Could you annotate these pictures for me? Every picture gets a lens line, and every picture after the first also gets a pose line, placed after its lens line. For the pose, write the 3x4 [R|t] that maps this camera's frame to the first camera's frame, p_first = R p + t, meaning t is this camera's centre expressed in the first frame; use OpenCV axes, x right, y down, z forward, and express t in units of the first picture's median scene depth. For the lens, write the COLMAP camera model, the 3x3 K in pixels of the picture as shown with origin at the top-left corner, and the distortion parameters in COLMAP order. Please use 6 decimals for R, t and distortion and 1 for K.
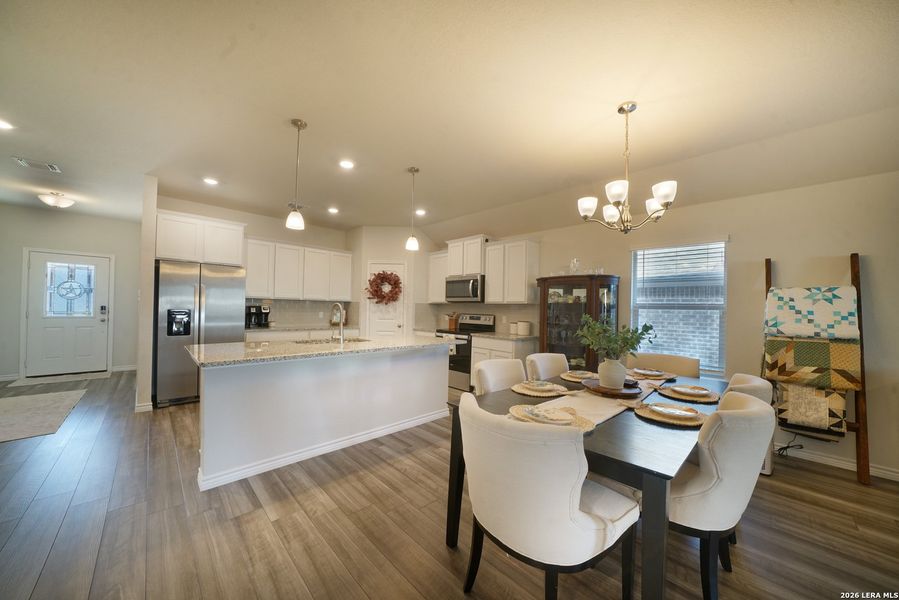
lens RADIAL K [[312.2, 0, 445.2], [0, 312.2, 305.8], [0, 0, 1]] dist [-0.018925, 0.000113]
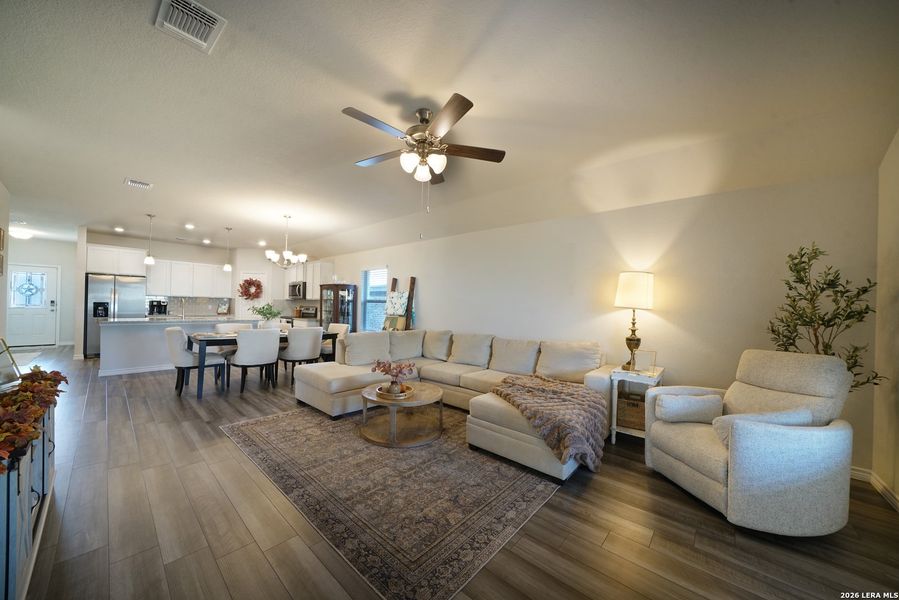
lens RADIAL K [[310.7, 0, 444.6], [0, 310.7, 305.7], [0, 0, 1]] dist [-0.026545, 0.003101]
pose [[0.996843, 0.002892, 0.079348, 0.931715], [-0.003340, 0.999979, 0.005514, 0.016166], [-0.079330, -0.005762, 0.996832, -0.846896]]
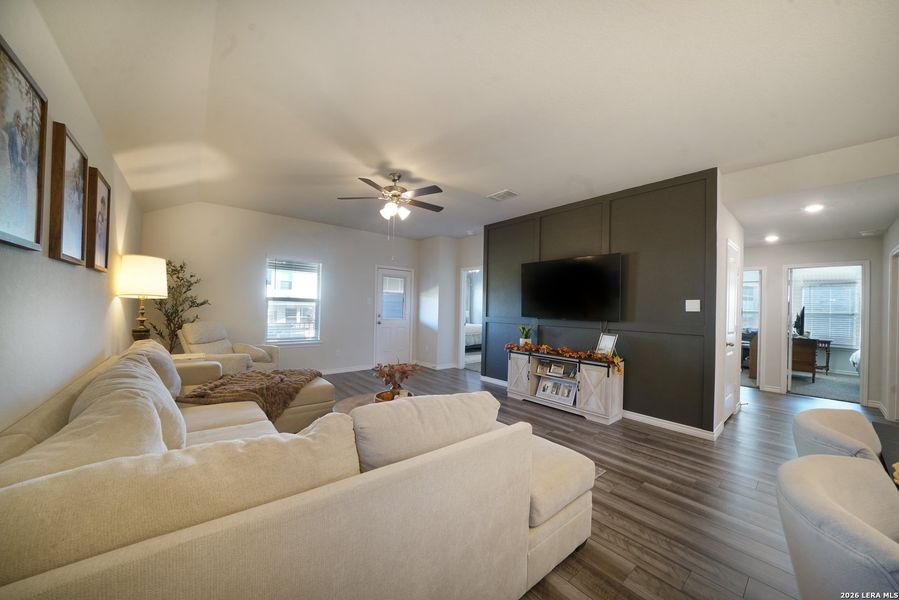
lens RADIAL K [[312.2, 0, 445.2], [0, 312.2, 305.8], [0, 0, 1]] dist [-0.018925, 0.000113]
pose [[-0.994485, -0.044383, 0.095023, 0.687262], [-0.045457, 0.998924, -0.009175, 0.021700], [-0.094514, -0.013444, -0.995433, 0.669460]]
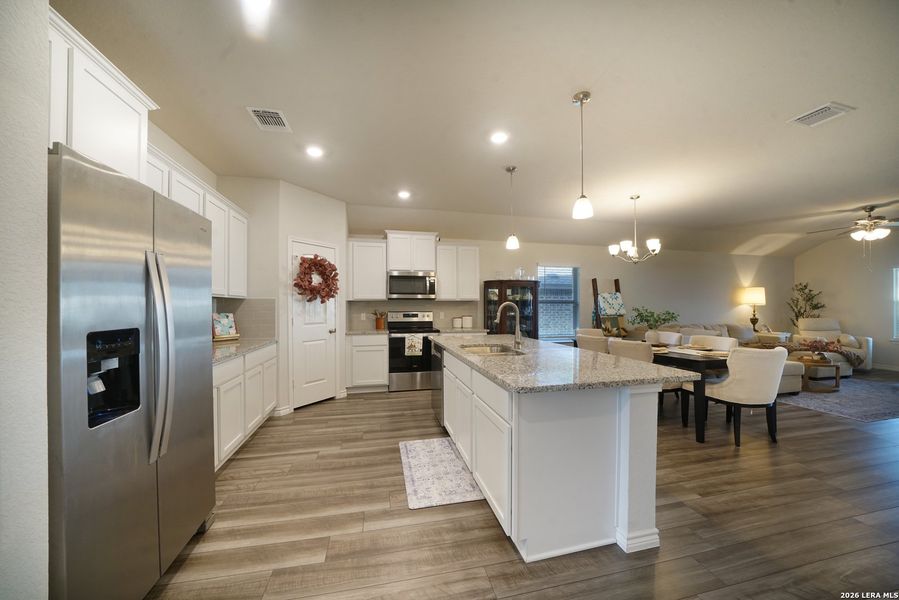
lens RADIAL K [[310.7, 0, 444.6], [0, 310.7, 305.7], [0, 0, 1]] dist [-0.026545, 0.003101]
pose [[0.525271, -0.020751, 0.850682, -0.939104], [0.006491, 0.999771, 0.020379, -0.013896], [-0.850910, -0.005183, 0.525285, 0.577810]]
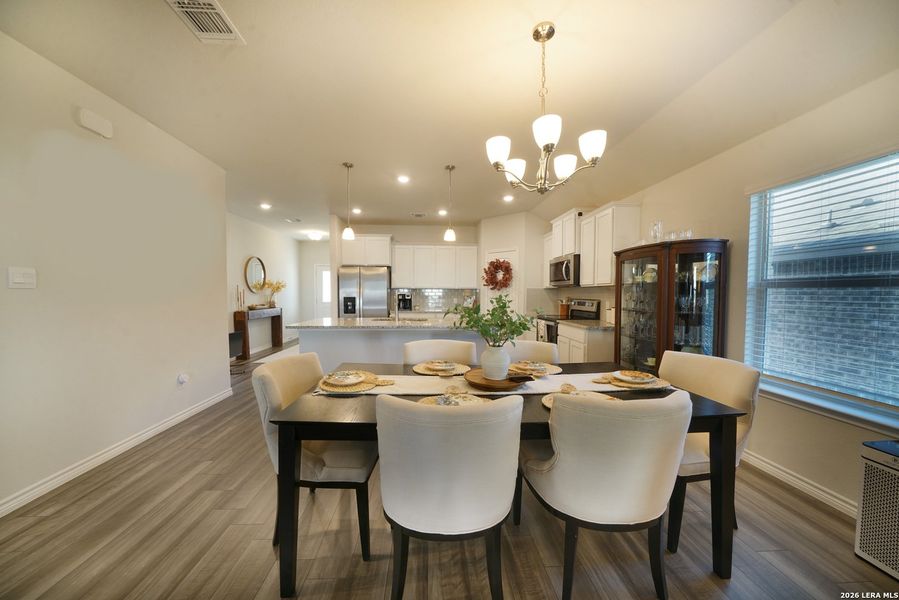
lens RADIAL K [[312.2, 0, 445.2], [0, 312.2, 305.8], [0, 0, 1]] dist [-0.018925, 0.000113]
pose [[0.757447, 0.007897, -0.652849, 0.535648], [0.017730, 0.999309, 0.032658, 0.013466], [0.652656, -0.036312, 0.756784, 0.119394]]
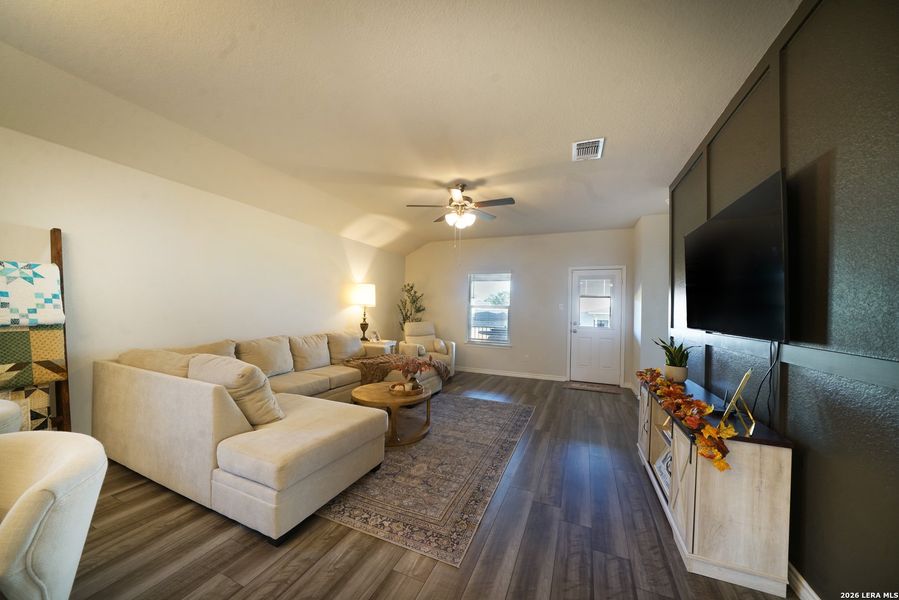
lens RADIAL K [[312.2, 0, 445.2], [0, 312.2, 305.8], [0, 0, 1]] dist [-0.018925, 0.000113]
pose [[-0.382531, -0.020311, 0.923720, 0.053690], [-0.037166, 0.999287, 0.006581, 0.004284], [-0.923195, -0.031814, -0.383013, 0.177520]]
